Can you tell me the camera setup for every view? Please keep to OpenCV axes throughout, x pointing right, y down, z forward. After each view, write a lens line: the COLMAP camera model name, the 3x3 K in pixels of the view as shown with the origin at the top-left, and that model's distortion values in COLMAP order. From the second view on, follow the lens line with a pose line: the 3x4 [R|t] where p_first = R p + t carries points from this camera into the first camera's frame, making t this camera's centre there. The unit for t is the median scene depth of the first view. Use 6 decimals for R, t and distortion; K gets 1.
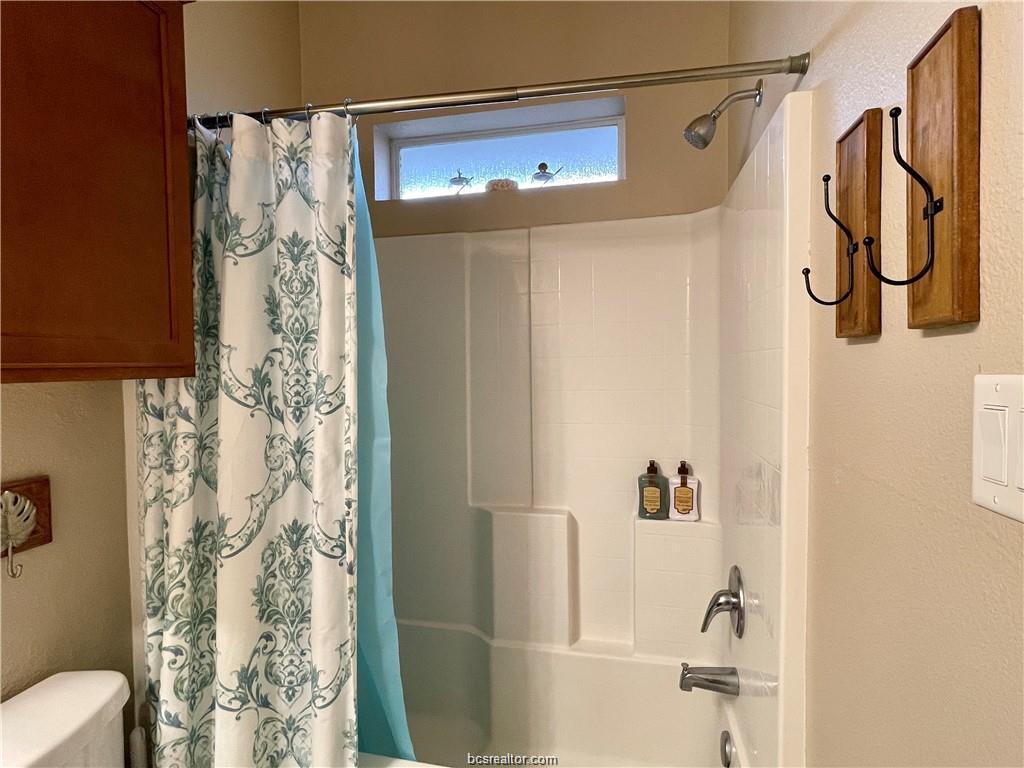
lens RADIAL K [[539.2, 0, 512.3], [0, 539.2, 387.6], [0, 0, 1]] dist [-0.010024, 0.003363]
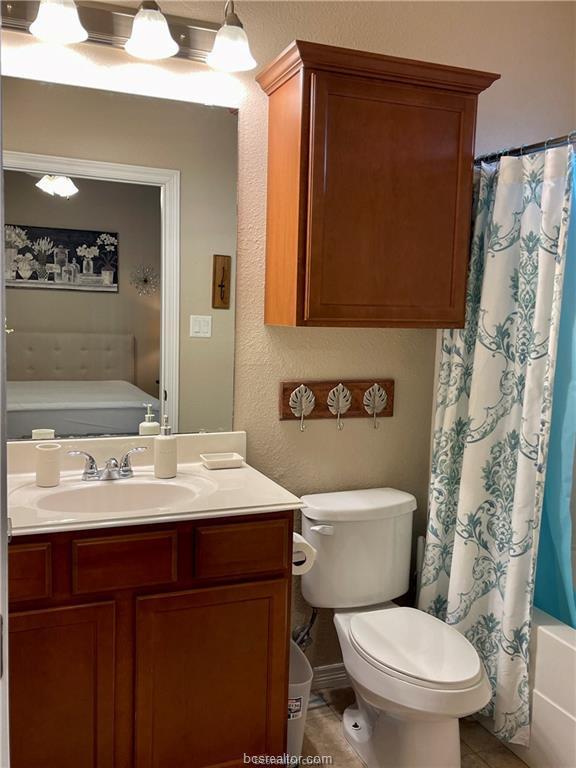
lens RADIAL K [[696.8, 0, 287.5], [0, 696.8, 388.5], [0, 0, 1]] dist [0.034523, 0.000000]
pose [[0.575382, 0.118971, -0.809186, 0.801576], [-0.068871, 0.992898, 0.097010, -0.008663], [0.814980, -0.000088, 0.579489, -0.630738]]
